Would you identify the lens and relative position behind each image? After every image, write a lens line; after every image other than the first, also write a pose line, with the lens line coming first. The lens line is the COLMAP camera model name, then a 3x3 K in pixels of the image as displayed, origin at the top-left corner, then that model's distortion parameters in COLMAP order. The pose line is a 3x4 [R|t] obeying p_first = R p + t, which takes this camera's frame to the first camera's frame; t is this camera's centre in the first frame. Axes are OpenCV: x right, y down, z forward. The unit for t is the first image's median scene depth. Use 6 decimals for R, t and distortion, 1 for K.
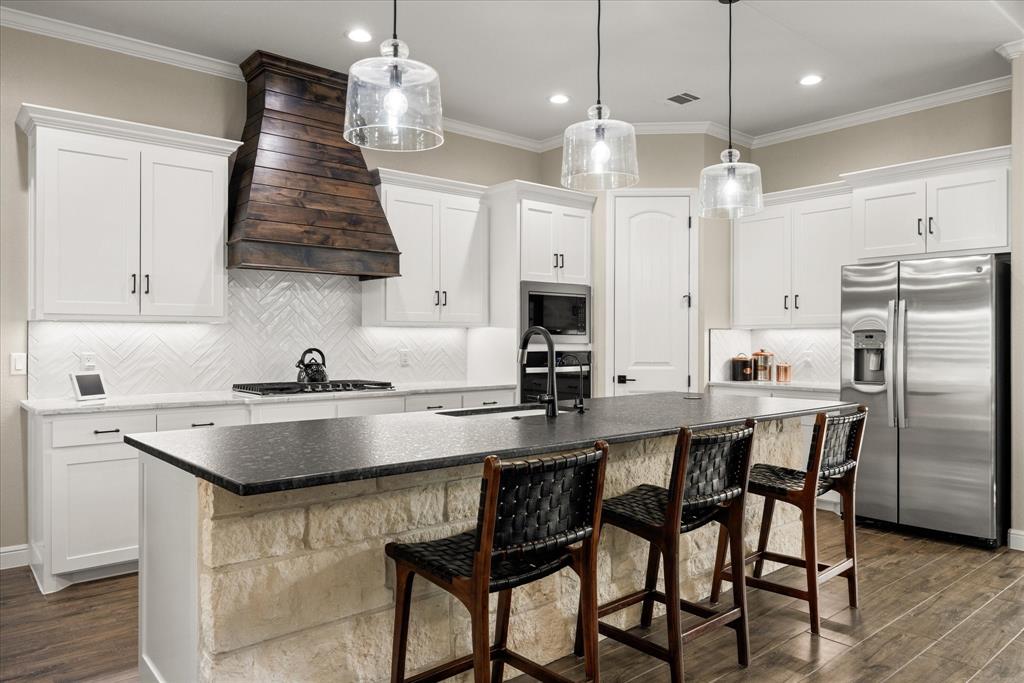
lens RADIAL K [[711.2, 0, 509.8], [0, 711.2, 338.8], [0, 0, 1]] dist [0.006316, 0.004031]
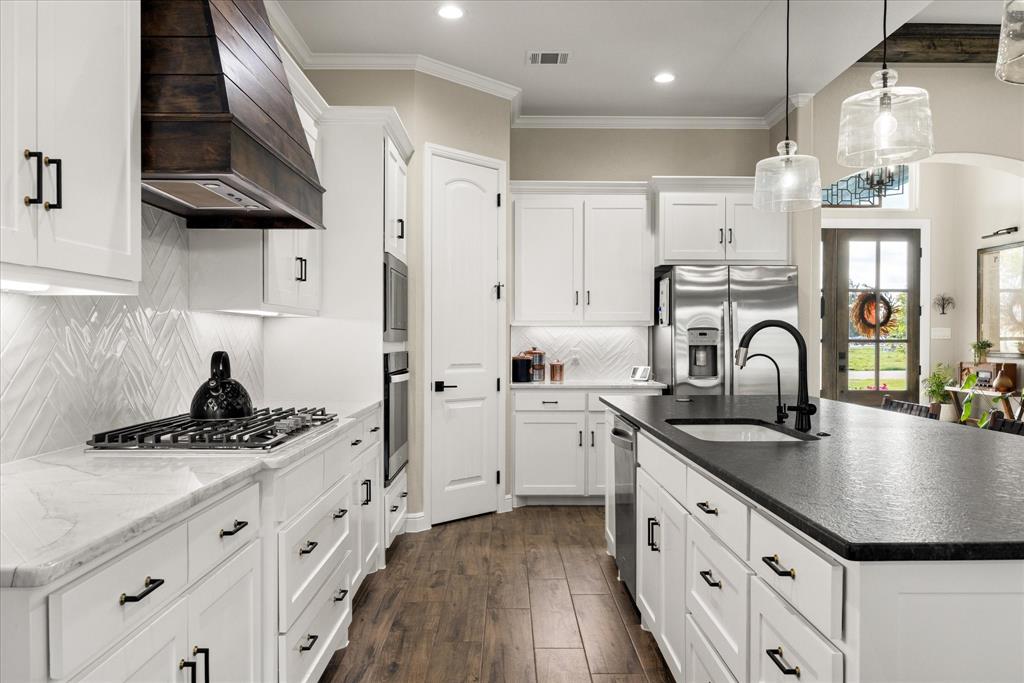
lens RADIAL K [[795.1, 0, 517.8], [0, 795.1, 335.2], [0, 0, 1]] dist [-0.001560, -0.000841]
pose [[0.627867, 0.003512, 0.778313, -0.541305], [-0.002425, 0.999994, -0.002557, 0.002158], [-0.778317, -0.000282, 0.627871, 0.427992]]
